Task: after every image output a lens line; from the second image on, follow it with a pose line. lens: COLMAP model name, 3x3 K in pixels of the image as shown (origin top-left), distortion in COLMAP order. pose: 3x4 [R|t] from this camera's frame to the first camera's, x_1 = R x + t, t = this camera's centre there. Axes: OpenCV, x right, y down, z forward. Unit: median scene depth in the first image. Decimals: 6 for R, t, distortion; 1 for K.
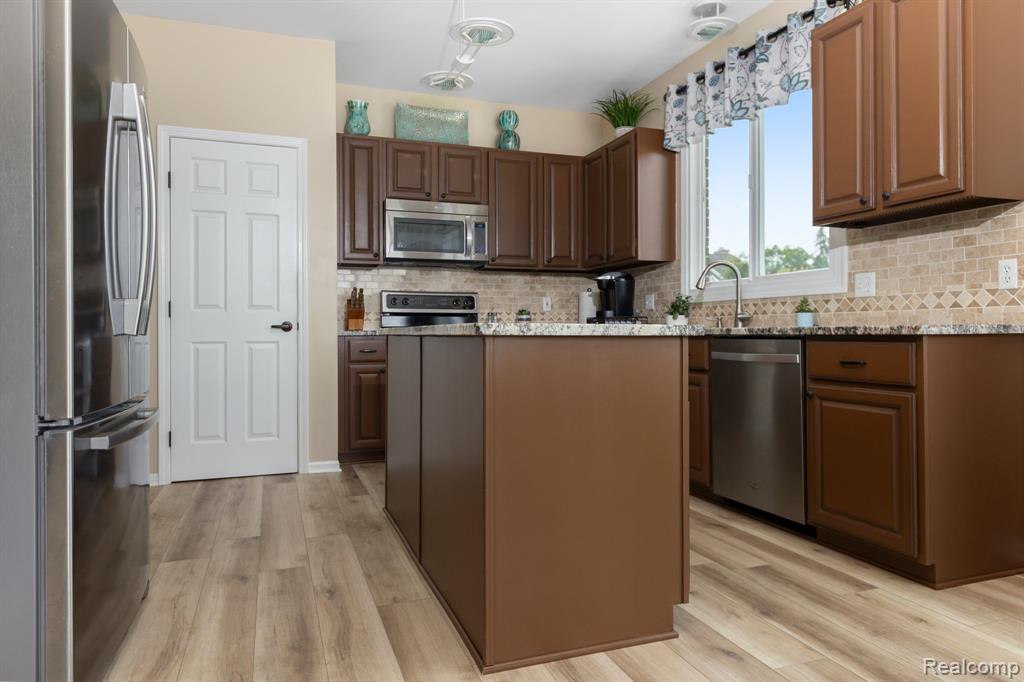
lens RADIAL K [[669.6, 0, 512.5], [0, 669.6, 329.2], [0, 0, 1]] dist [0.001096, -0.000686]
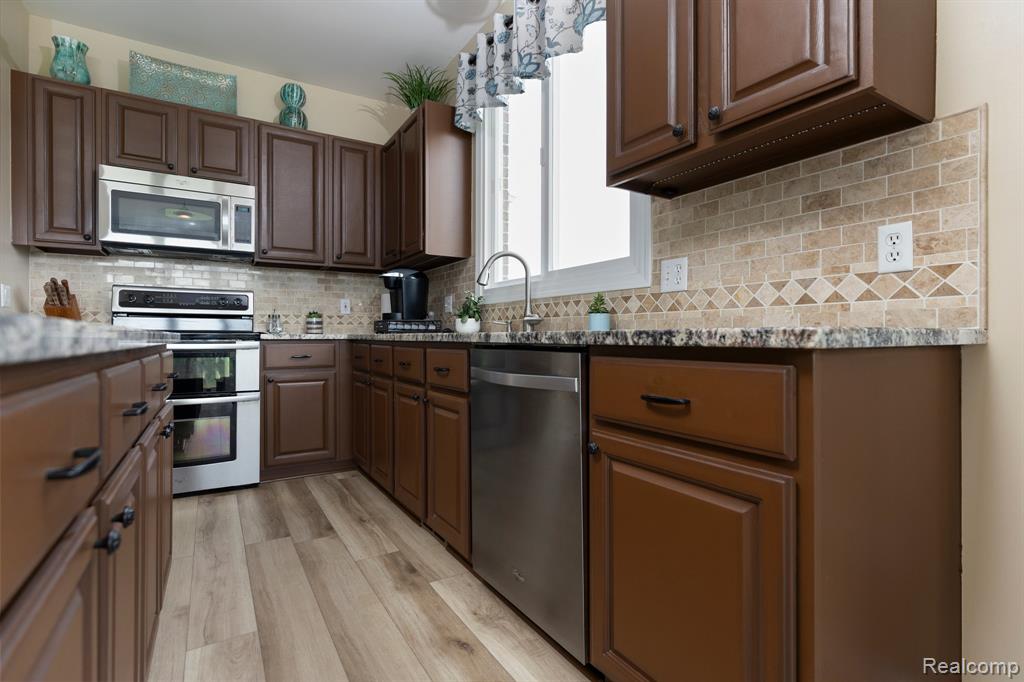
lens RADIAL K [[498.0, 0, 512.4], [0, 498.0, 335.3], [0, 0, 1]] dist [-0.002691, -0.000552]
pose [[0.980032, 0.004817, 0.198780, 0.177118], [-0.005128, 0.999986, 0.001049, -0.000005], [-0.198772, -0.002047, 0.980044, 0.362855]]
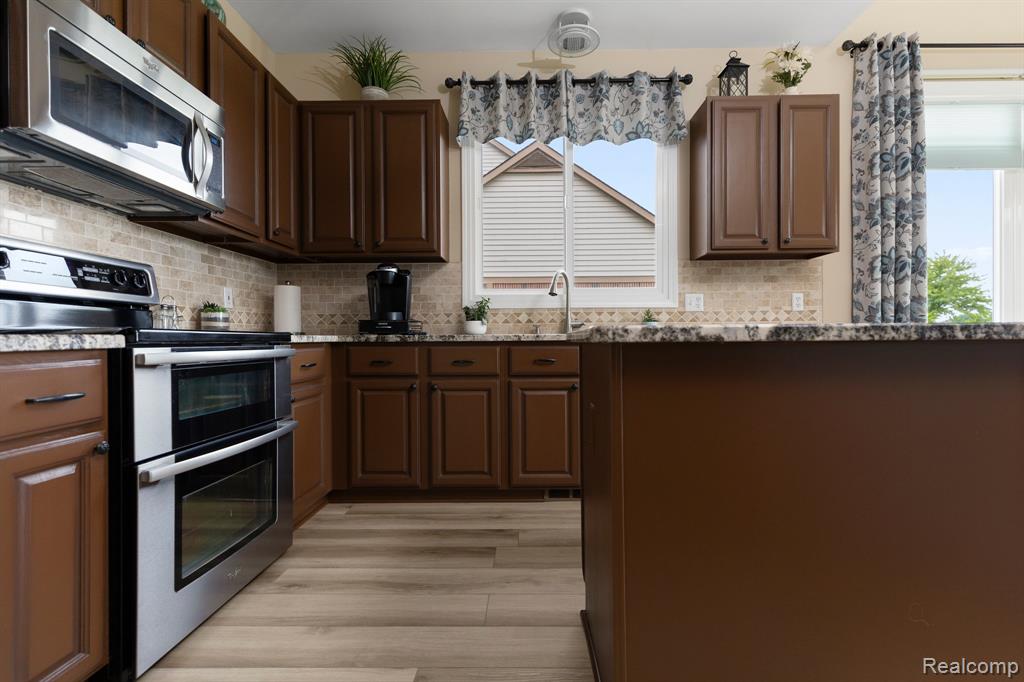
lens RADIAL K [[466.7, 0, 533.2], [0, 466.7, 340.1], [0, 0, 1]] dist [0.002194, -0.000020]
pose [[0.353076, -0.003393, 0.935588, -0.343221], [0.002821, 0.999993, 0.002562, 0.004743], [-0.935590, 0.001735, 0.353083, 0.704203]]
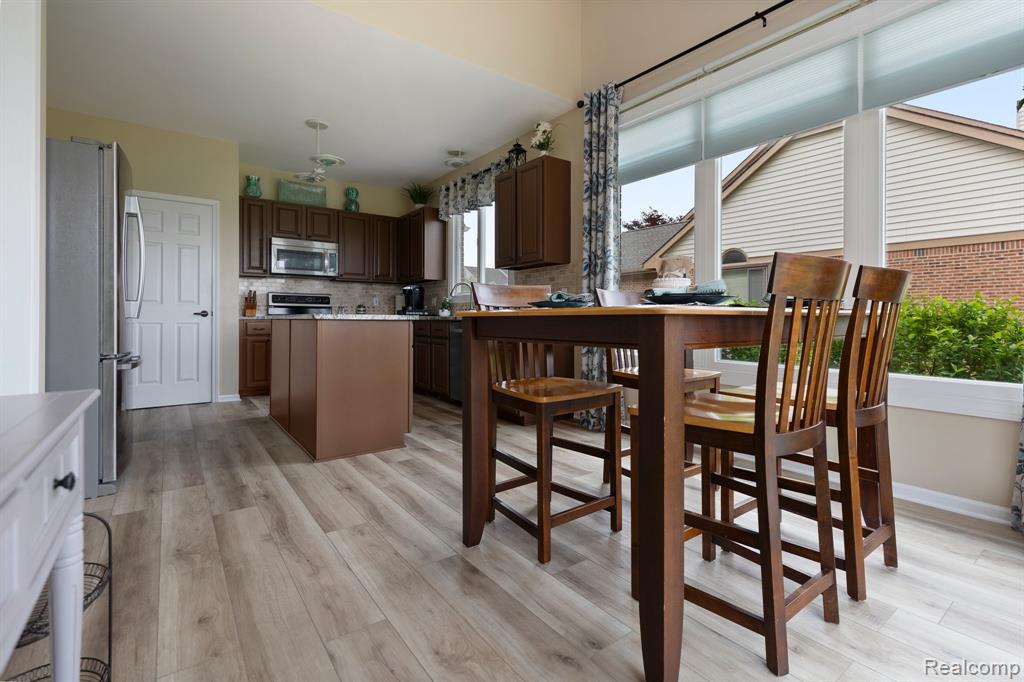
lens RADIAL K [[466.3, 0, 514.9], [0, 466.3, 316.0], [0, 0, 1]] dist [0.001717, -0.000436]
pose [[0.957266, 0.006821, 0.289129, 0.058868], [-0.006462, 0.999977, -0.002197, -0.000960], [-0.289137, 0.000234, 0.957288, -0.301964]]
